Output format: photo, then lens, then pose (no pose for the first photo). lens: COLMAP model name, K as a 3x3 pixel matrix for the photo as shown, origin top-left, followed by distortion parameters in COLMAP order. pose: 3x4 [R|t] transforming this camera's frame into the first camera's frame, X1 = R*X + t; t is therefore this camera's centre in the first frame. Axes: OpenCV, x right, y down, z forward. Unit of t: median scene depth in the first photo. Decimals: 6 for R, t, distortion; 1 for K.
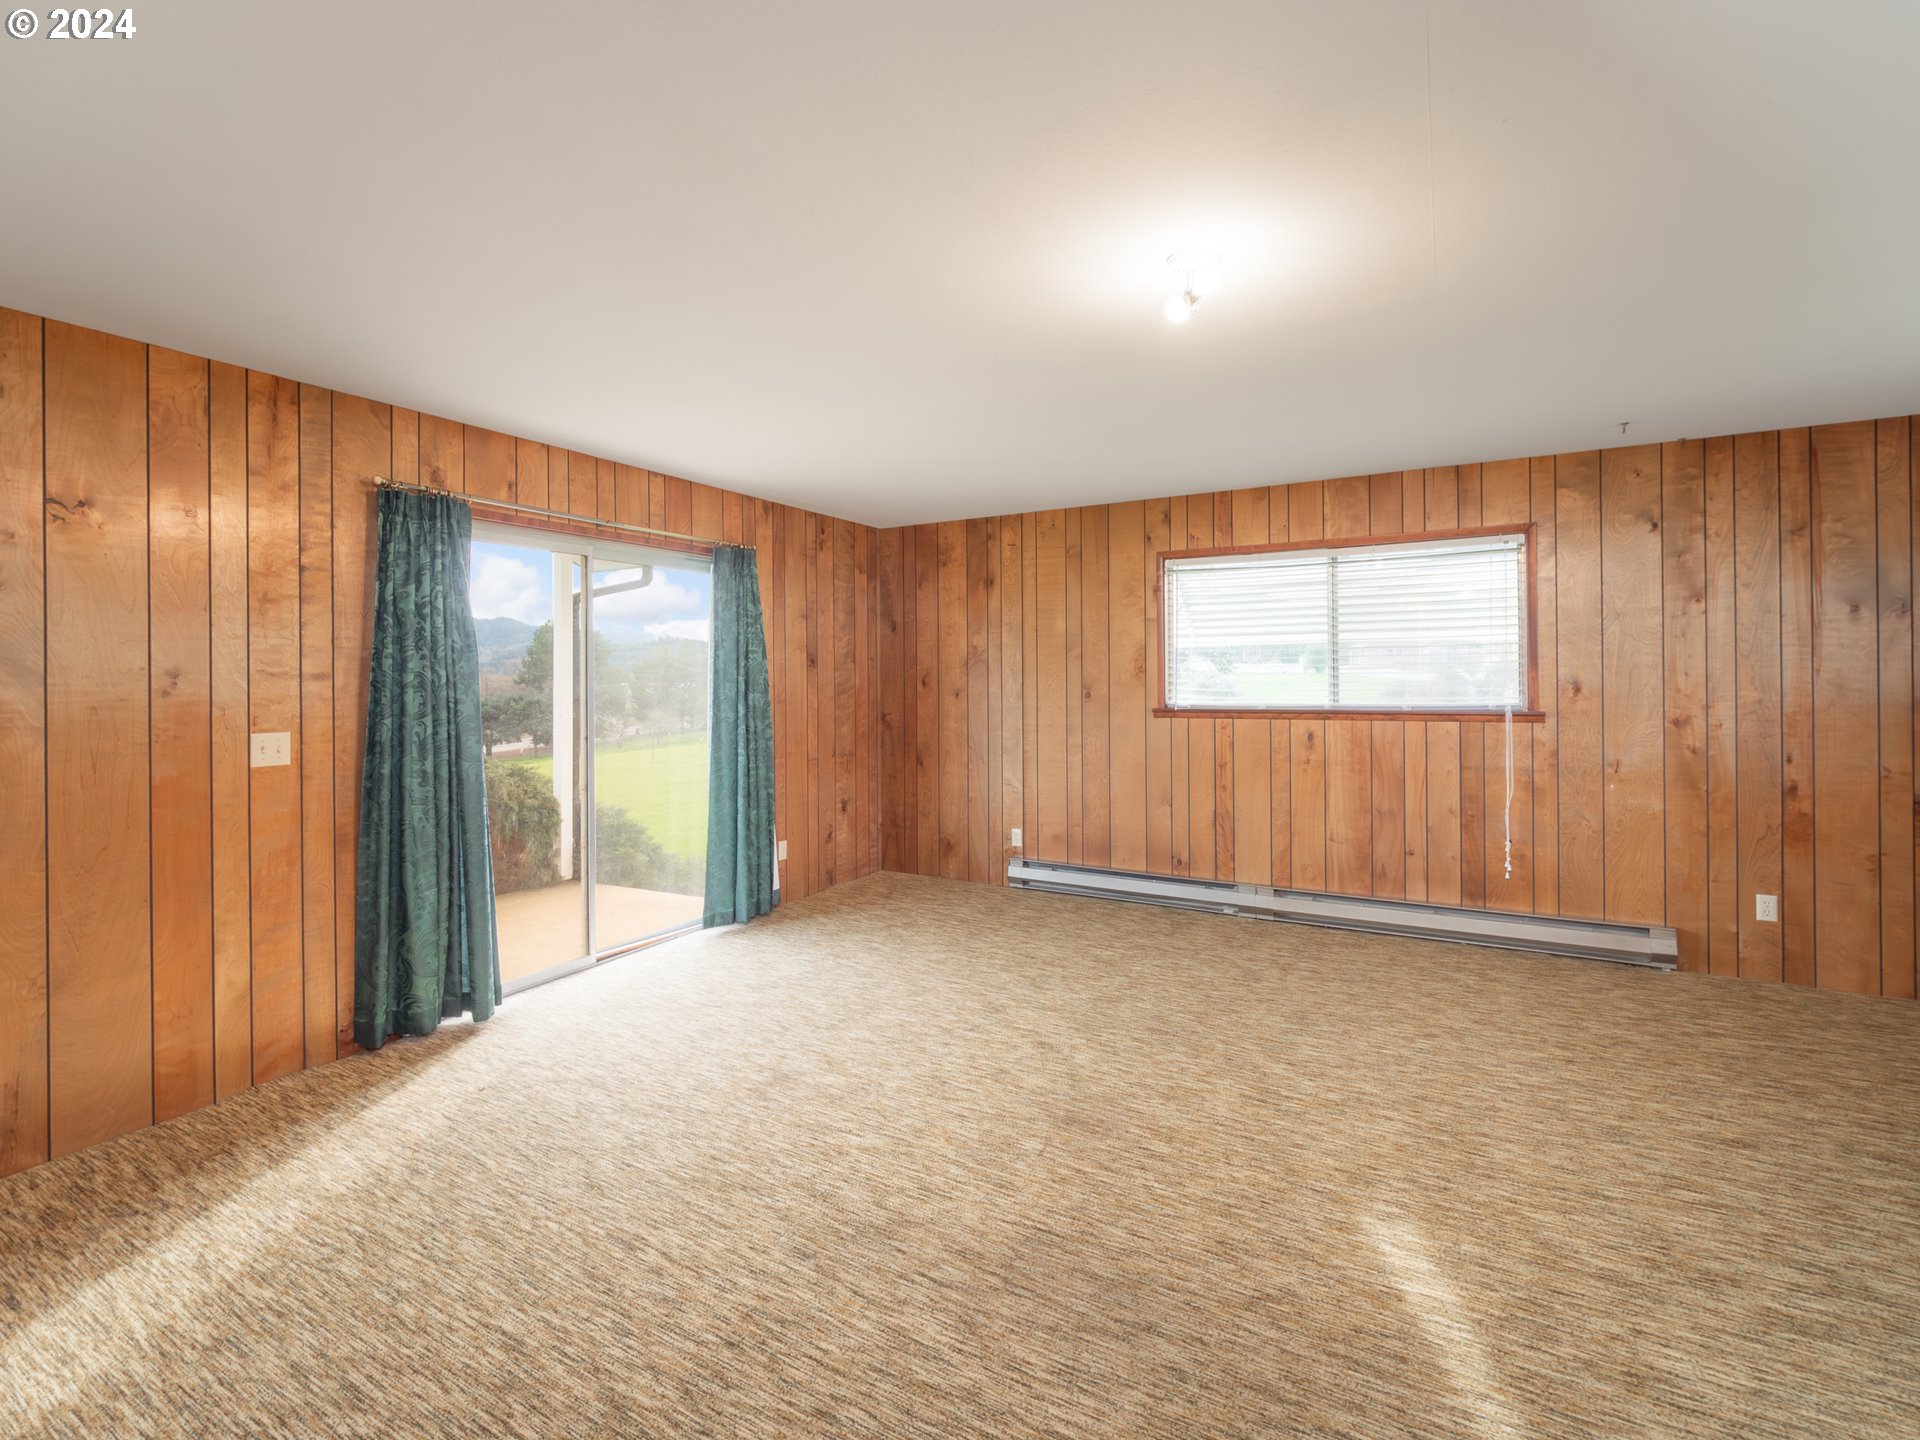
lens RADIAL K [[863.2, 0, 961.1], [0, 863.2, 676.8], [0, 0, 1]] dist [0.001977, -0.001341]
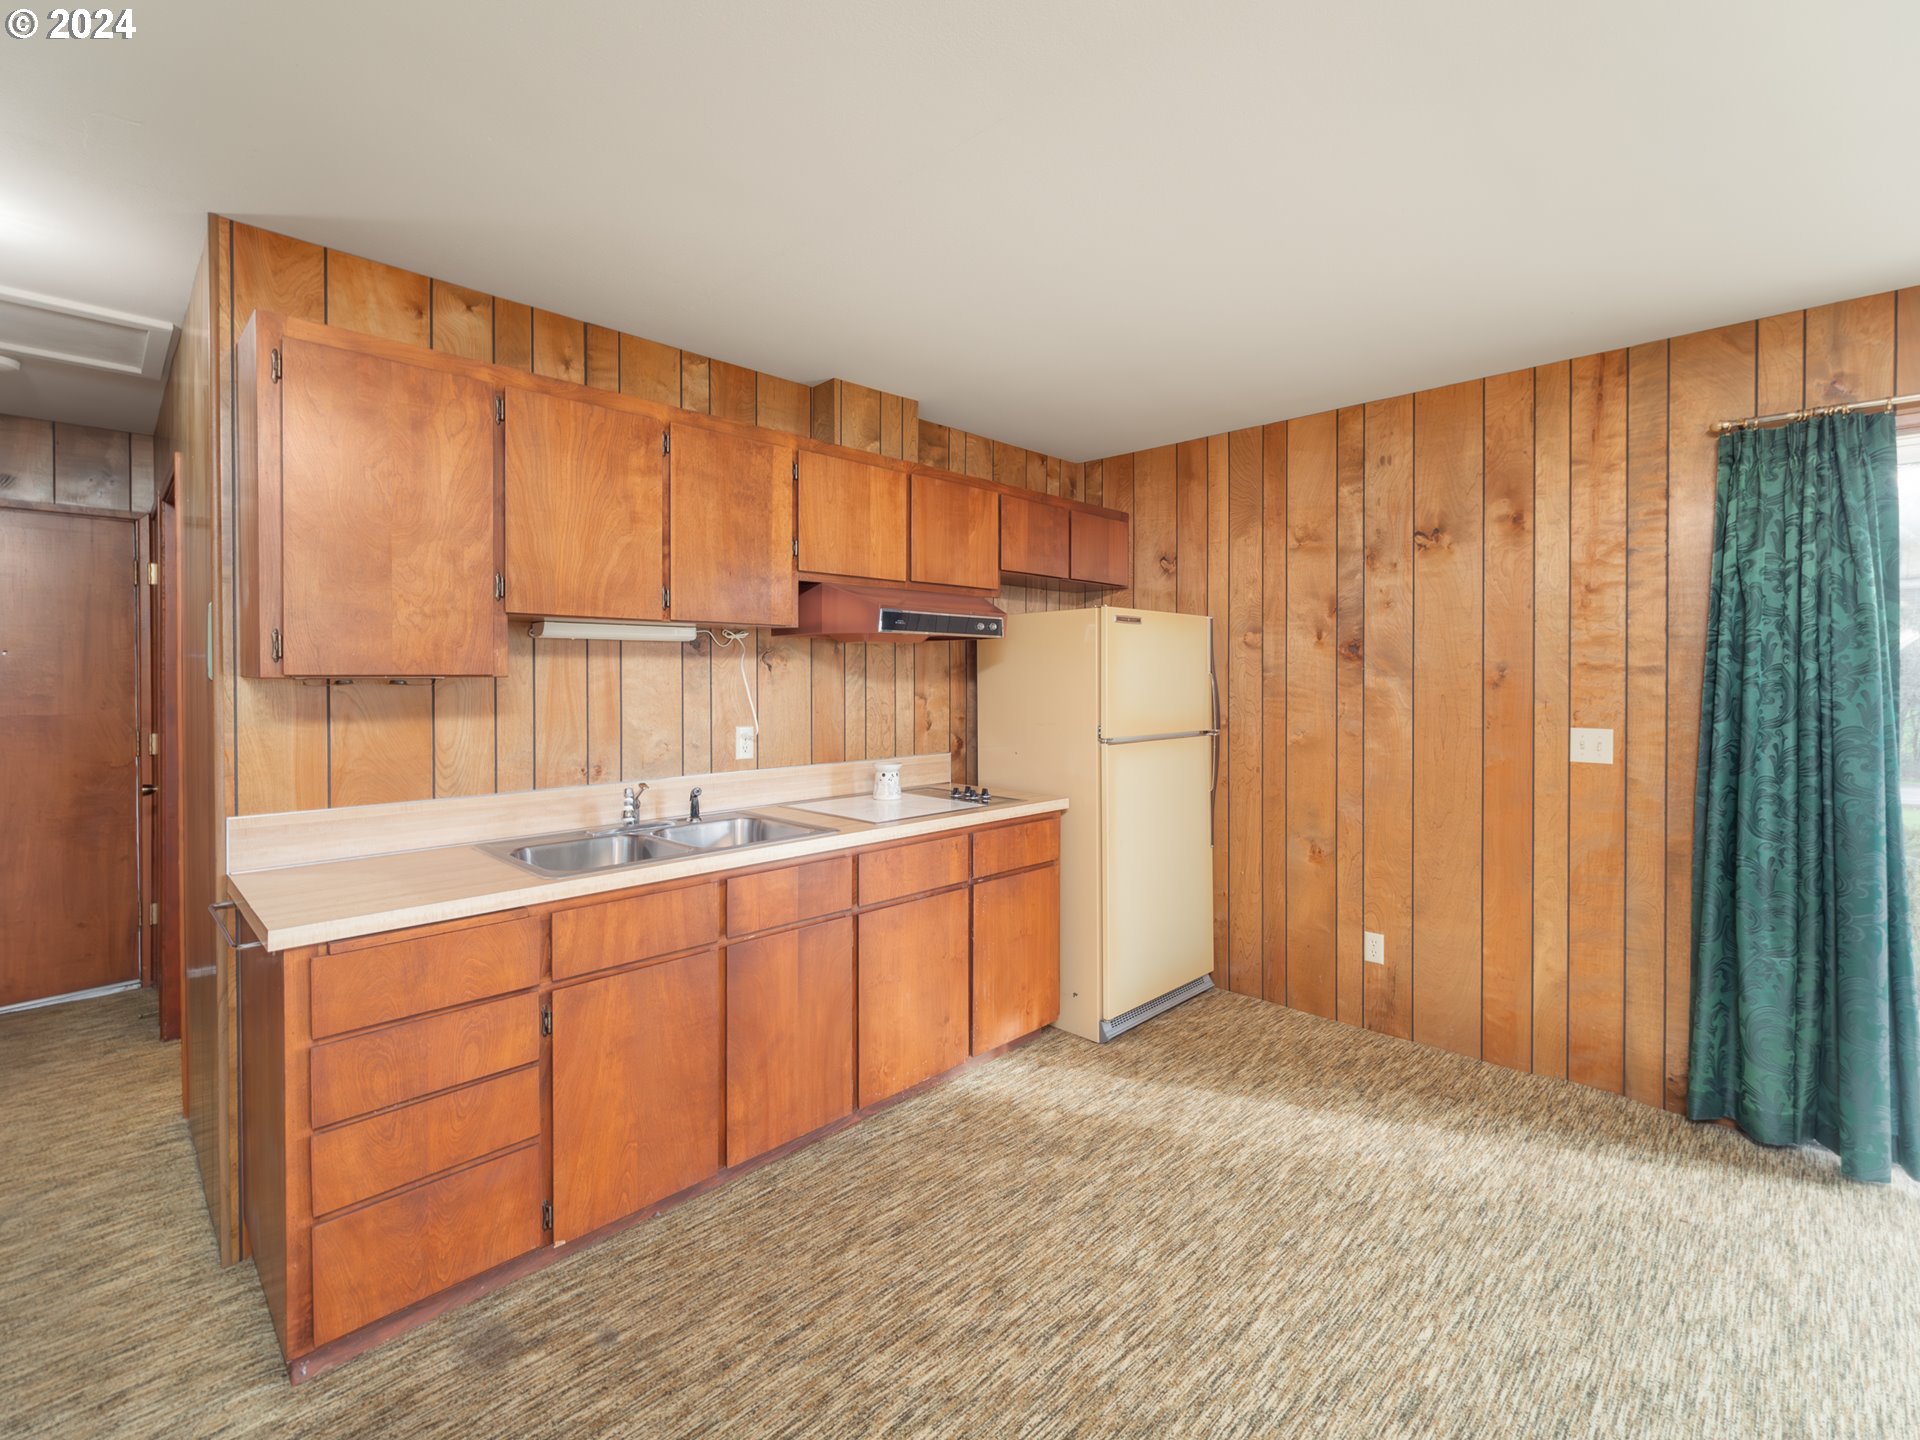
lens RADIAL K [[863.2, 0, 957.5], [0, 863.2, 687.5], [0, 0, 1]] dist [0.001977, -0.001341]
pose [[-0.262741, 0.020868, -0.964641, 0.323748], [0.002734, 0.999778, 0.020884, -0.003042], [0.964863, 0.002849, -0.262740, 0.585422]]
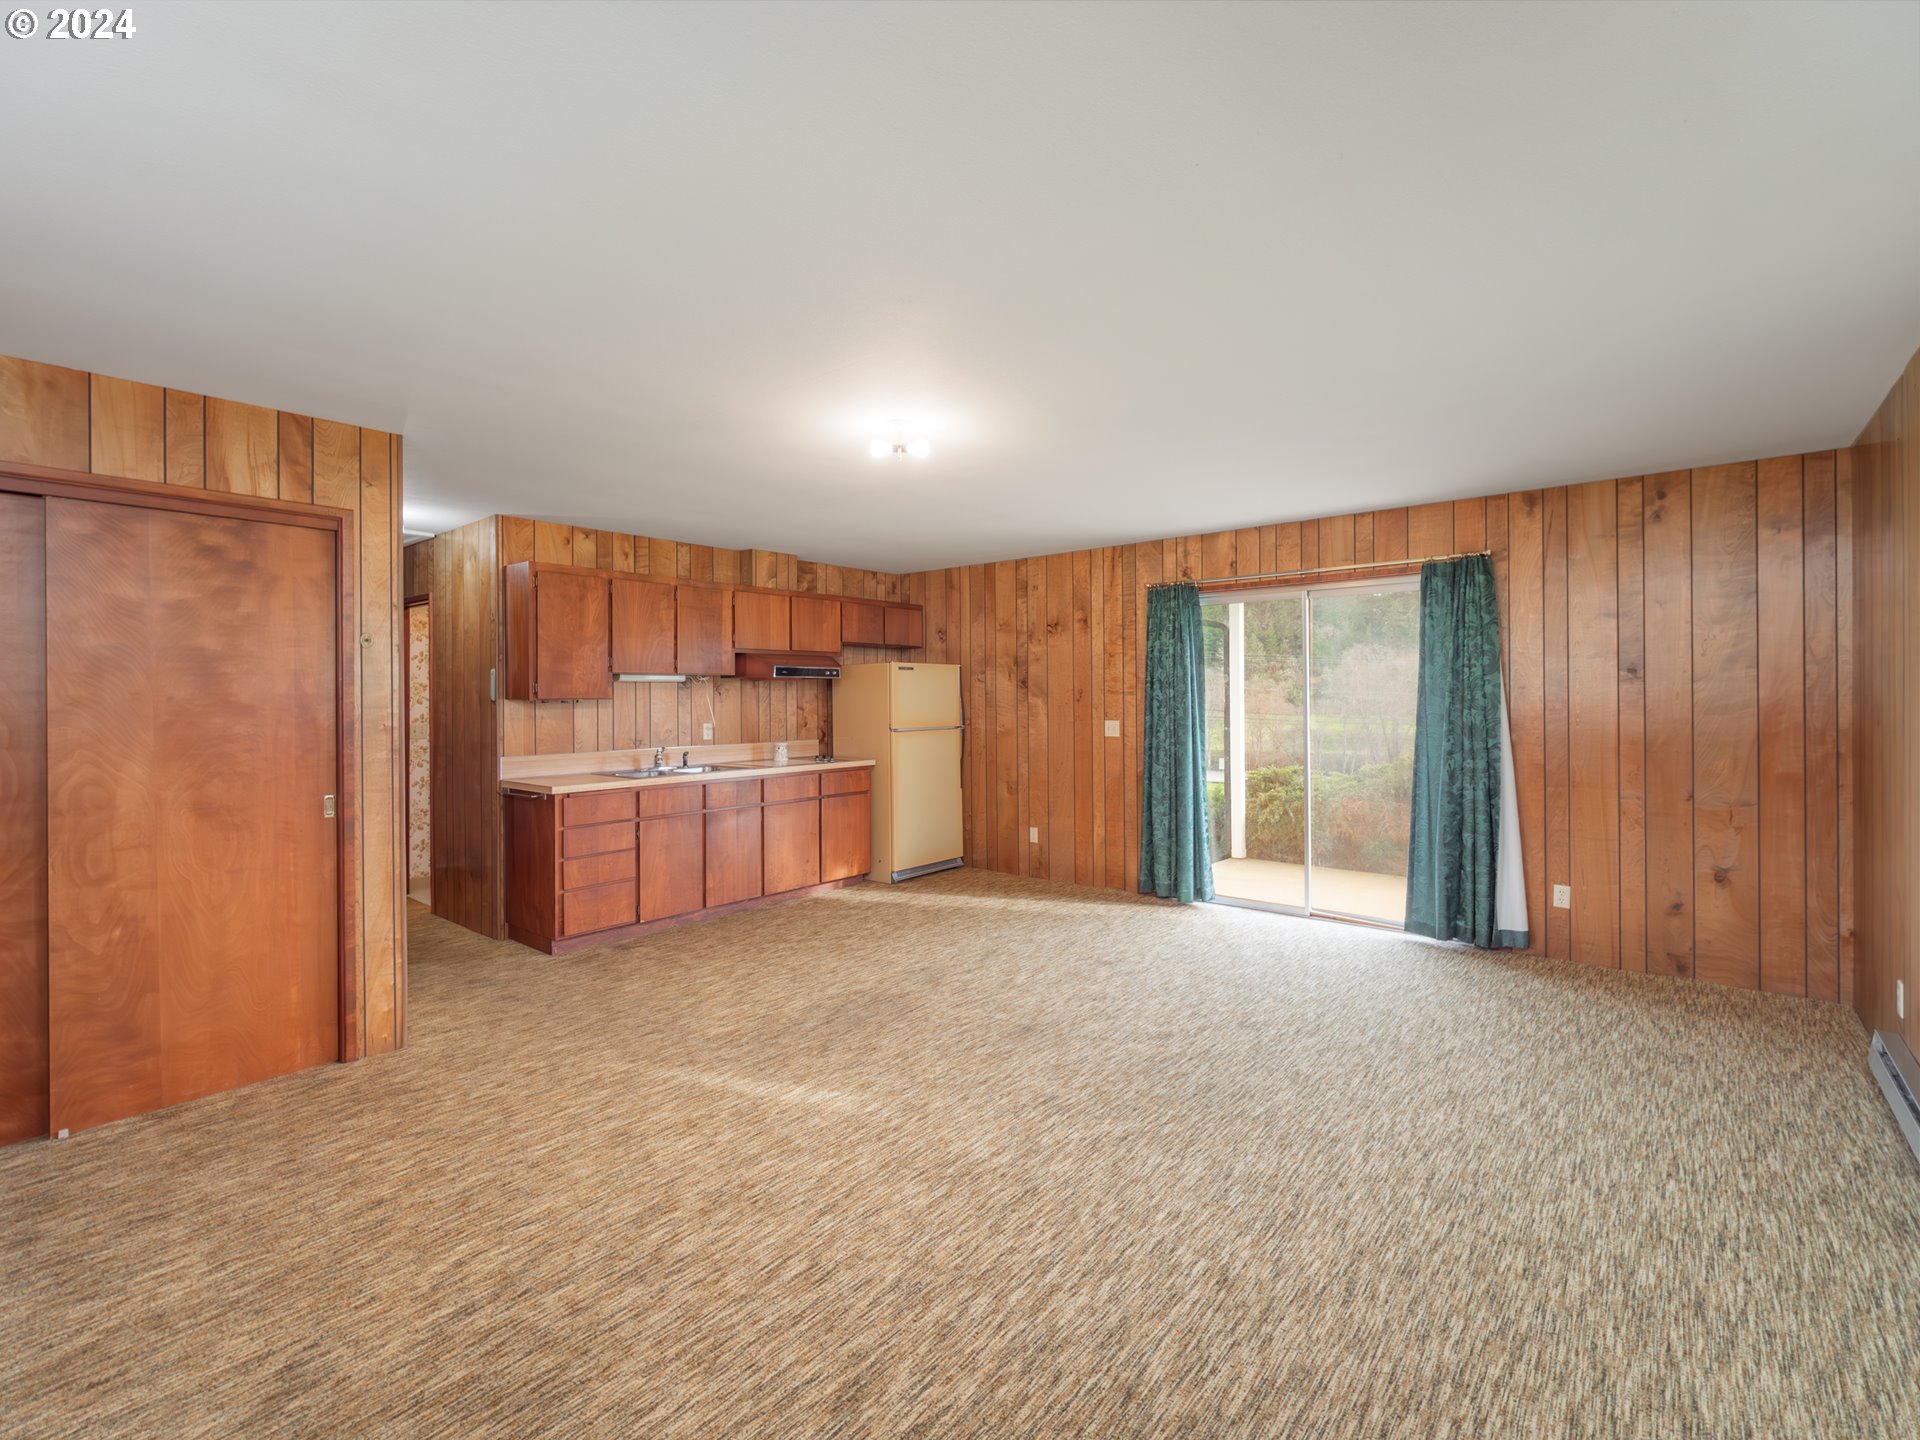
lens RADIAL K [[863.2, 0, 959.8], [0, 863.2, 700.1], [0, 0, 1]] dist [0.001977, -0.001341]
pose [[-0.182207, 0.013133, -0.983173, 1.330075], [0.007830, 0.999898, 0.011905, -0.011603], [0.983229, -0.005529, -0.182291, 1.045524]]
